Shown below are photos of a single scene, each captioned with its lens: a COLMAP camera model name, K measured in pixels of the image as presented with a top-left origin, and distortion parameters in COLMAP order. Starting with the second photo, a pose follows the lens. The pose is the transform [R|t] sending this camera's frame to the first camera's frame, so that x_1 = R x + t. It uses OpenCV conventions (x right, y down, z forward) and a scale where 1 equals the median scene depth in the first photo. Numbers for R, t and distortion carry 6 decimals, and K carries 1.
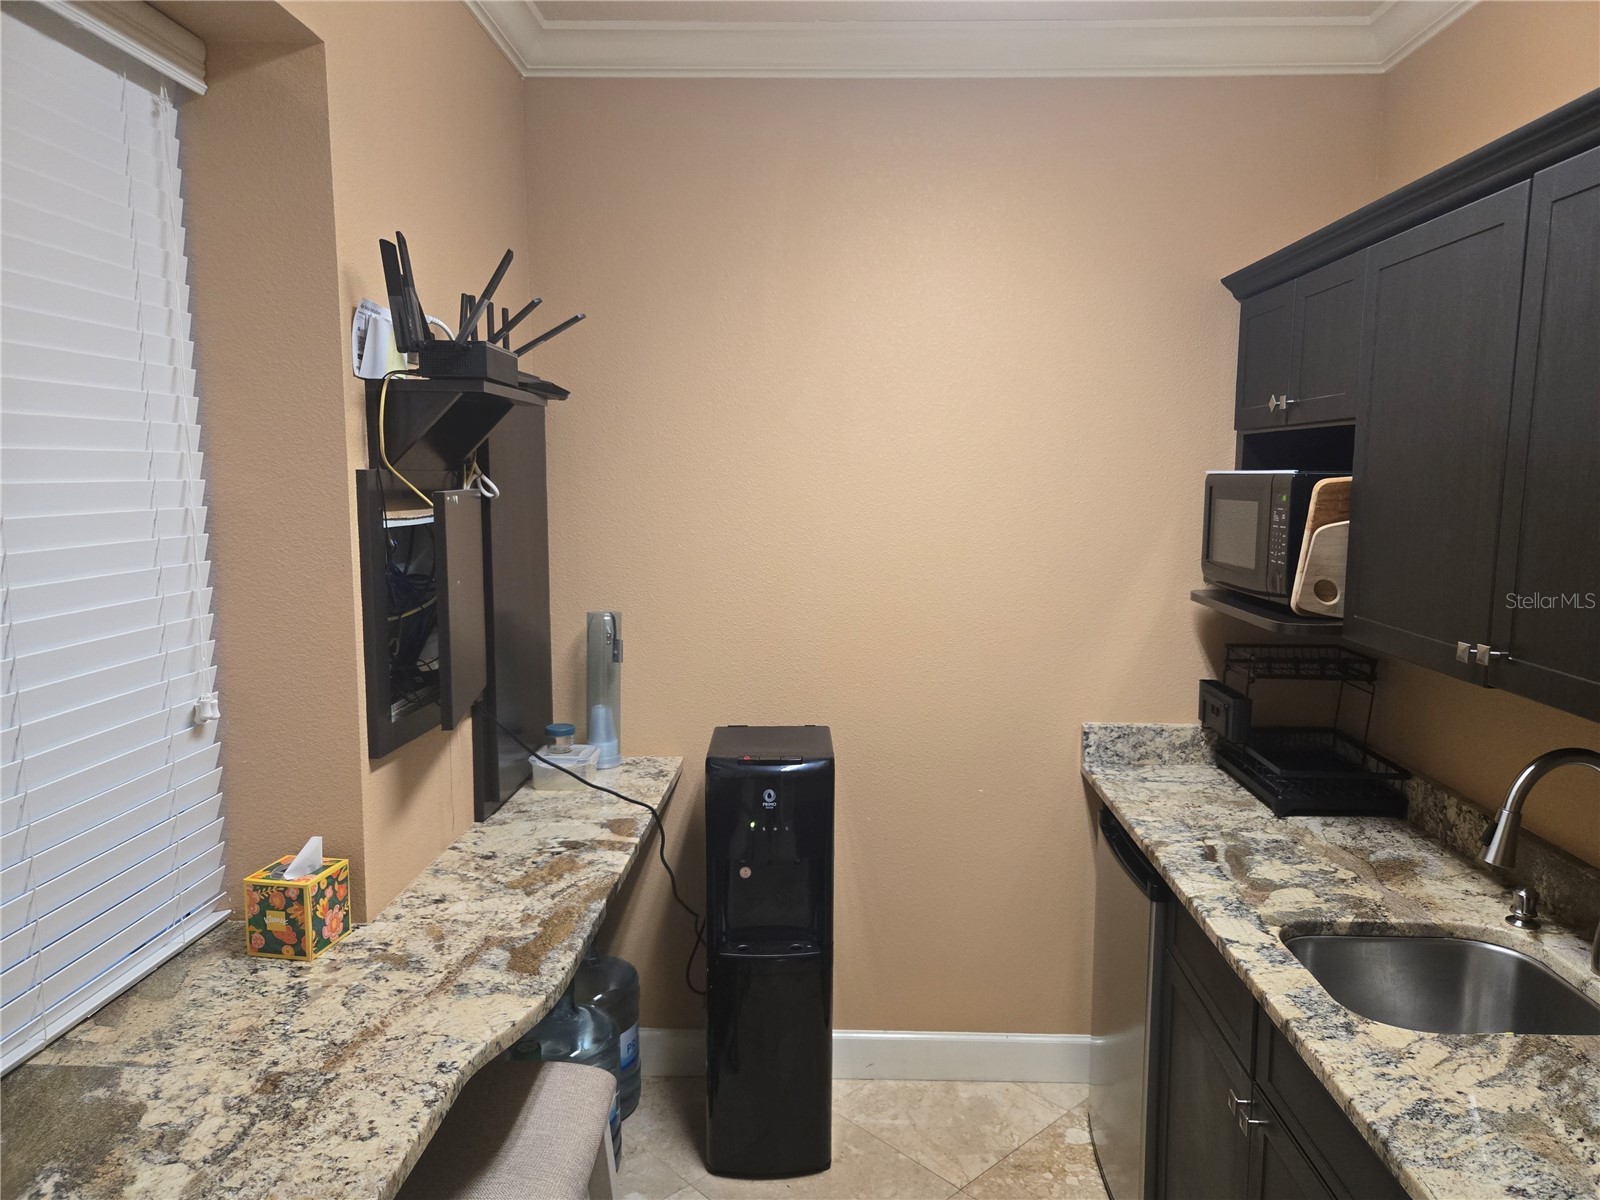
lens RADIAL K [[1077.3, 0, 816.1], [0, 1077.3, 588.7], [0, 0, 1]] dist [0.054135, -0.039919]
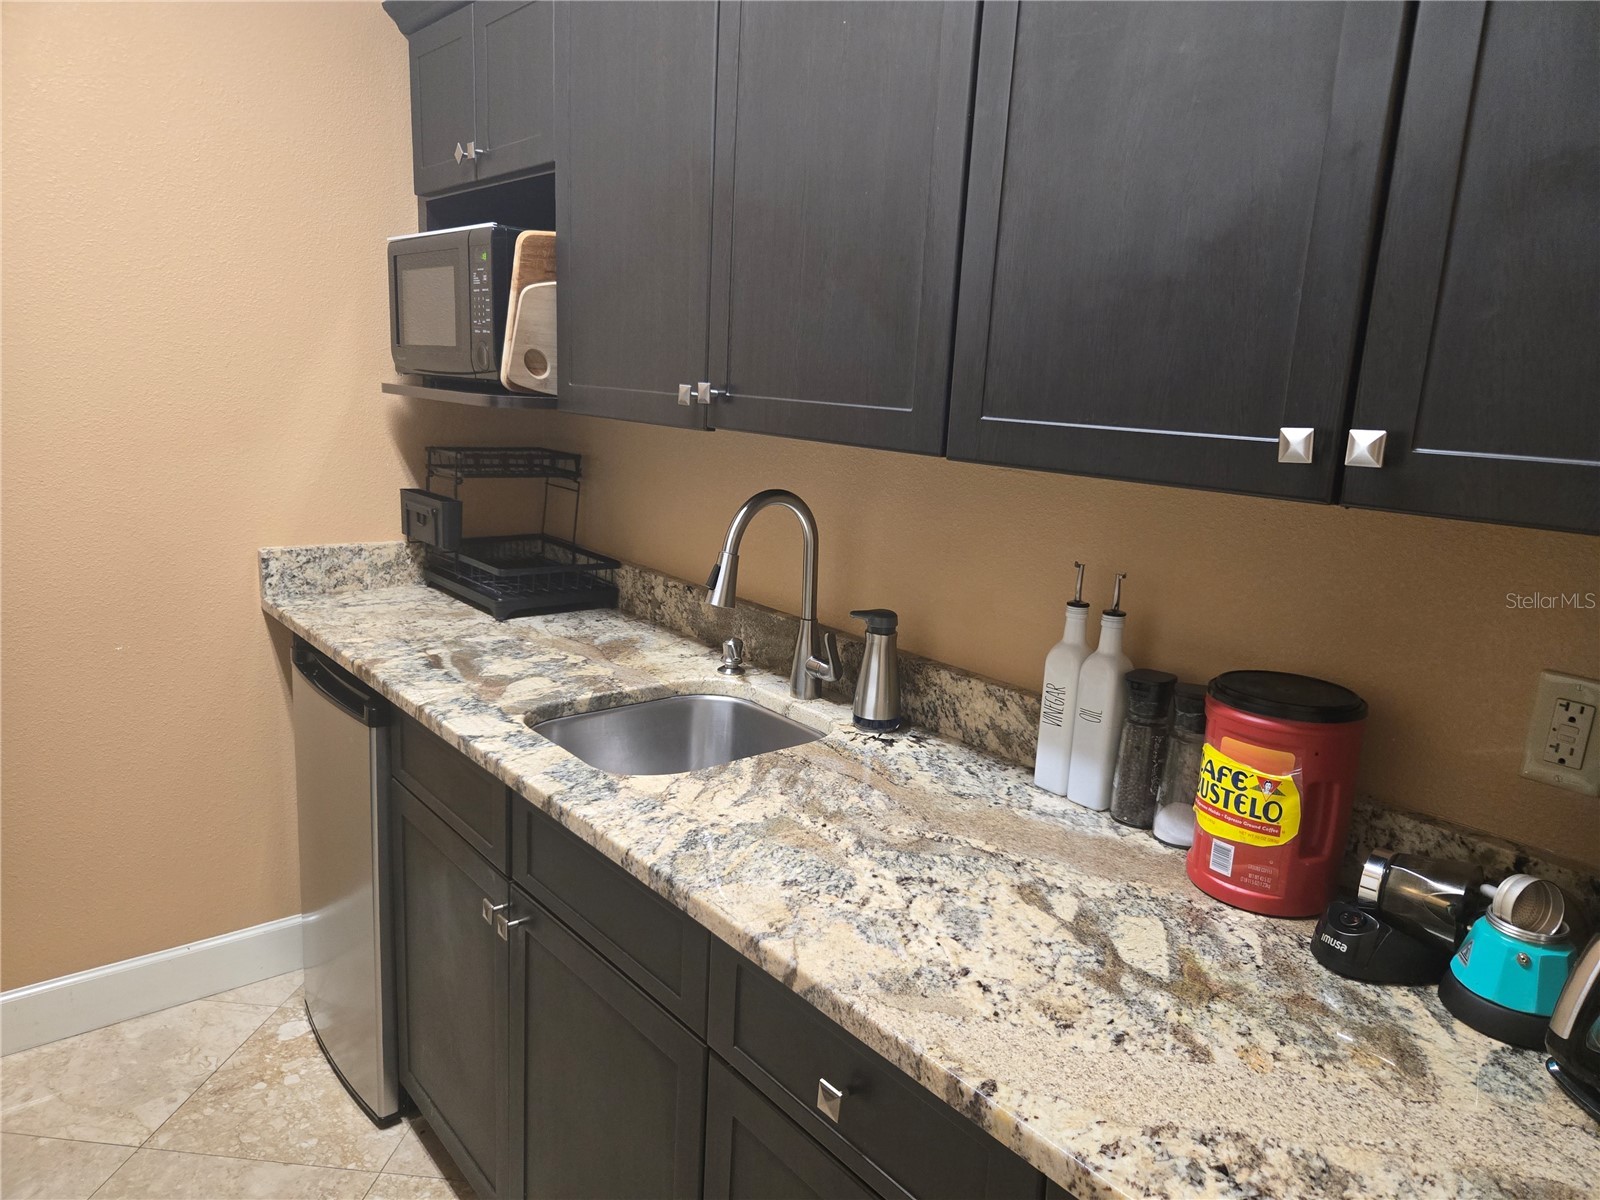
lens RADIAL K [[1077.3, 0, 813.2], [0, 1077.3, 607.0], [0, 0, 1]] dist [0.054135, -0.039919]
pose [[0.745711, -0.107339, 0.657566, 0.020435], [0.029712, 0.991313, 0.128124, 0.095550], [-0.665607, -0.076006, 0.742422, 0.150831]]
